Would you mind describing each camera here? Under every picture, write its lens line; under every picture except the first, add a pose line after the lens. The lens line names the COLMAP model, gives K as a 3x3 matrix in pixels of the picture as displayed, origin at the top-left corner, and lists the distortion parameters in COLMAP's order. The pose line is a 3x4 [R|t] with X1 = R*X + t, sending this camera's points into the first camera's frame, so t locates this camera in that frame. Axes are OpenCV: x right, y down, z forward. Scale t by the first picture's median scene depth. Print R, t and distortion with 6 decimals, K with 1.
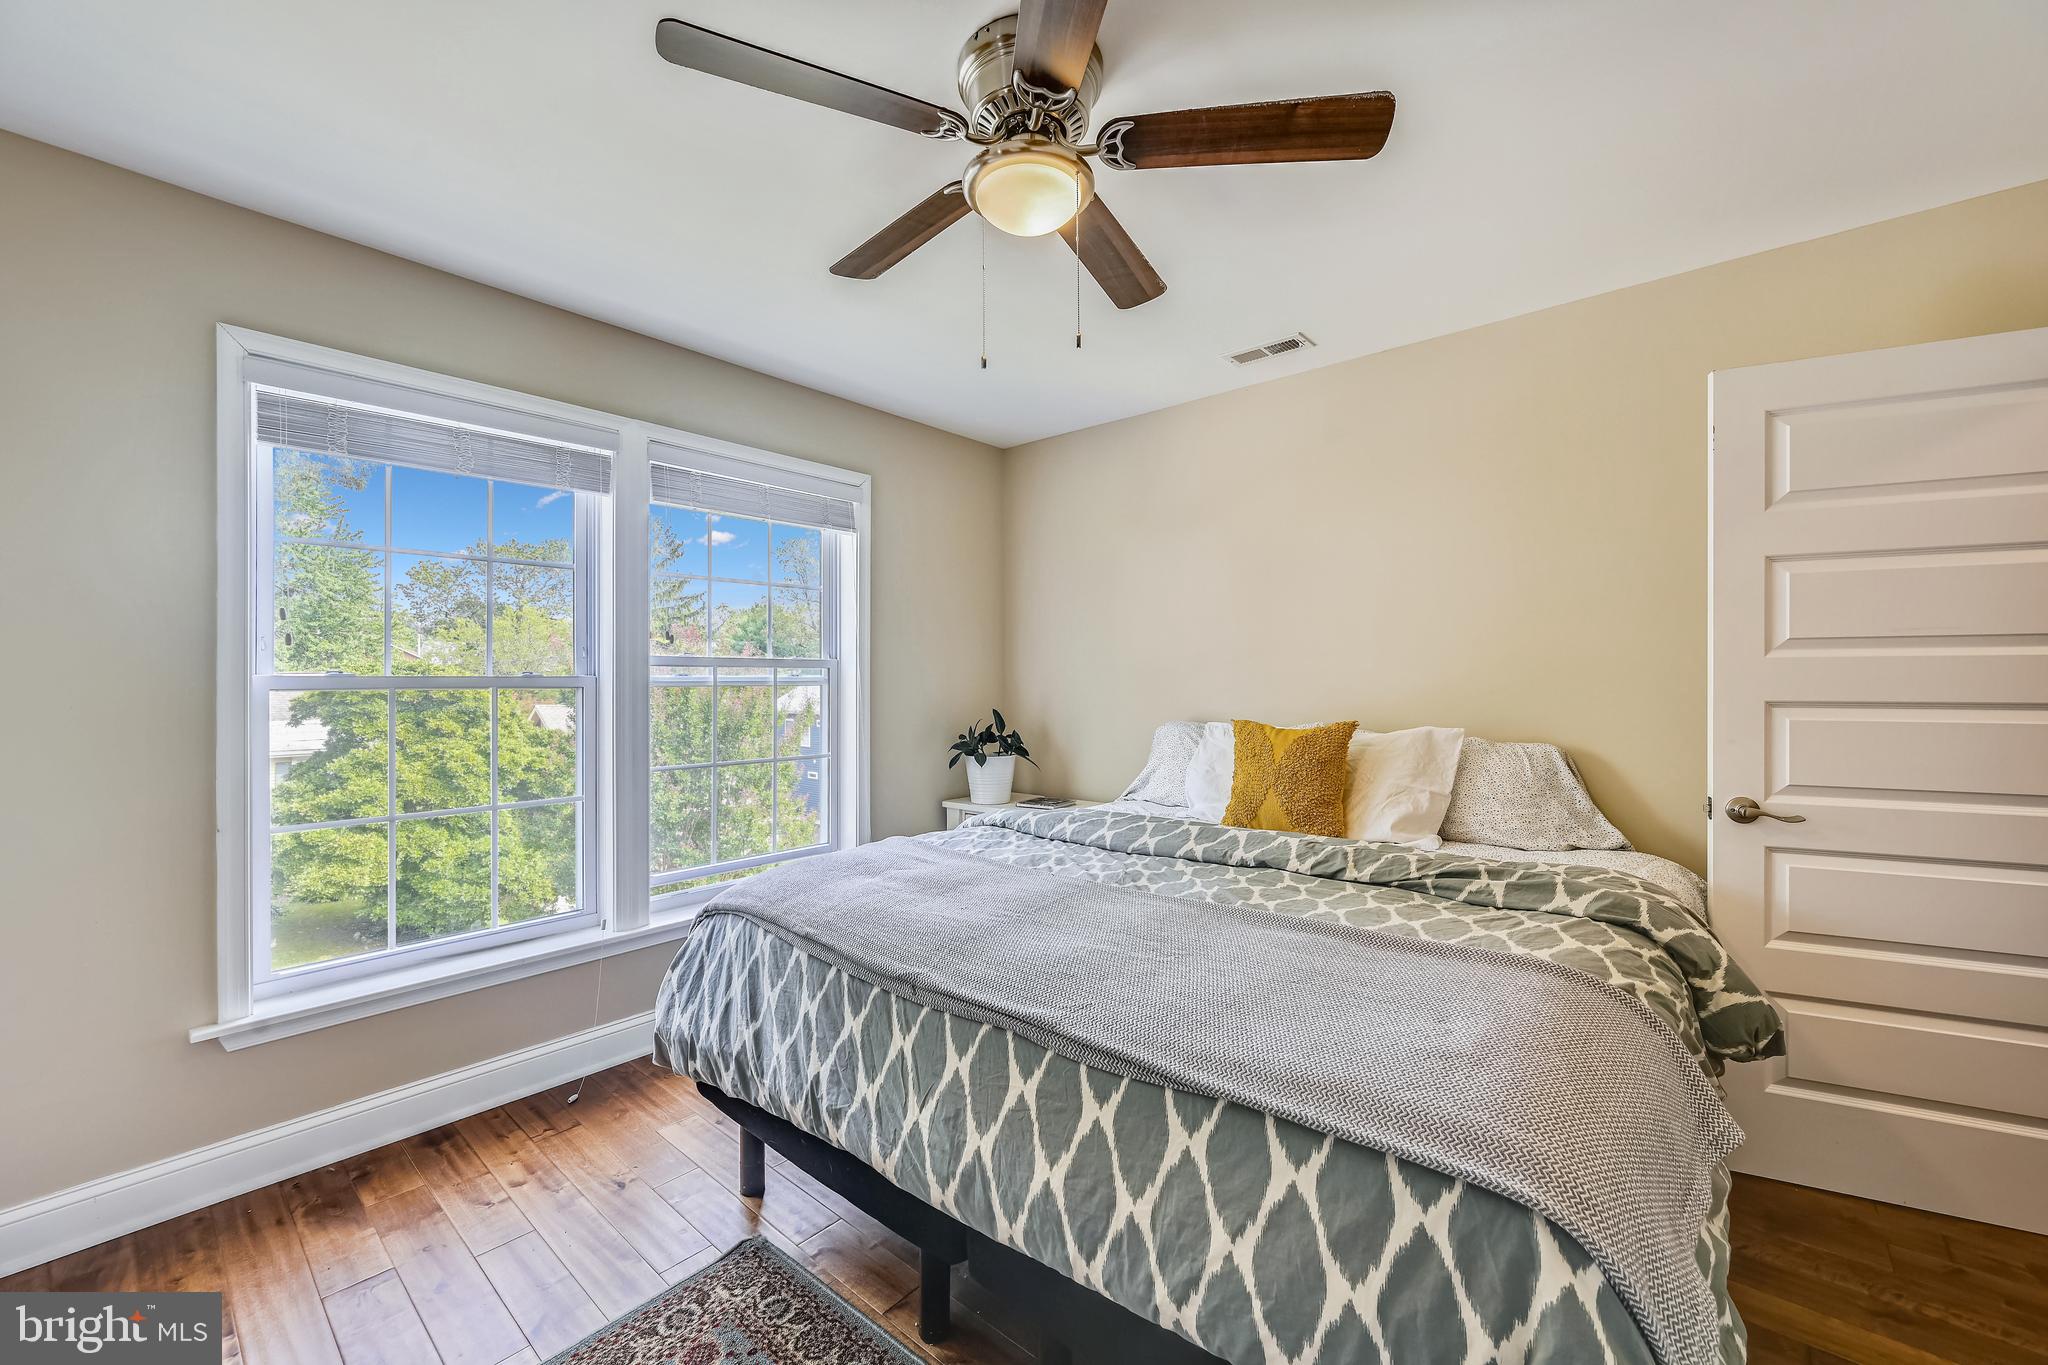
lens RADIAL K [[811.8, 0, 1024.0], [0, 811.8, 682.5], [0, 0, 1]] dist [0.000472, 0.000039]
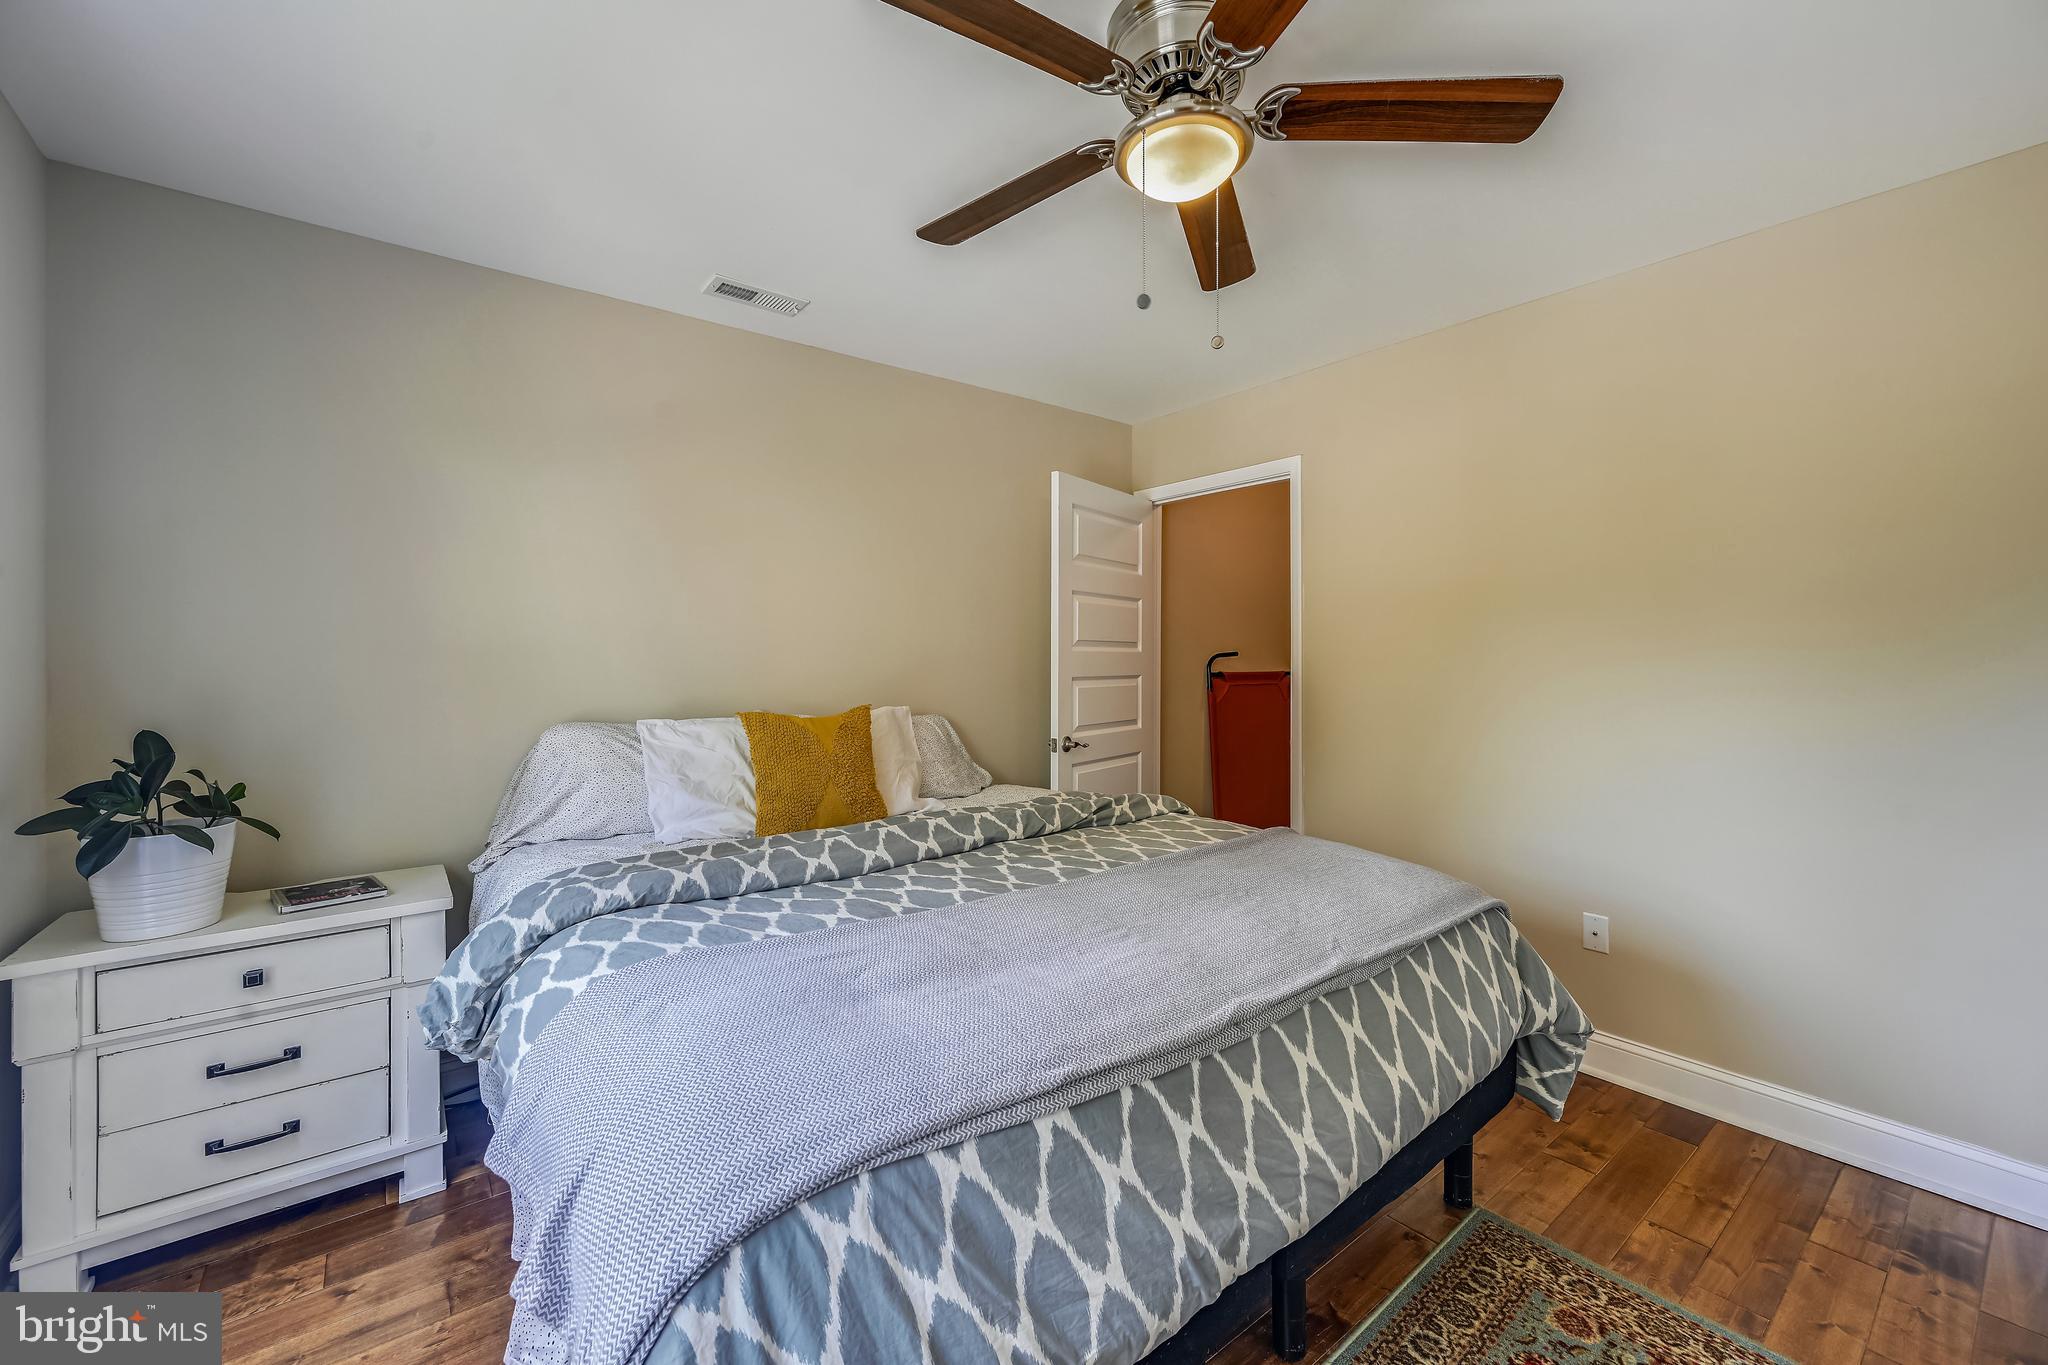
lens RADIAL K [[811.8, 0, 1024.0], [0, 811.8, 682.5], [0, 0, 1]] dist [0.000472, 0.000039]
pose [[0.198347, -0.024392, 0.979828, -0.807310], [0.009805, 0.999690, 0.022901, -0.005559], [-0.980083, 0.005065, 0.198525, 0.840233]]
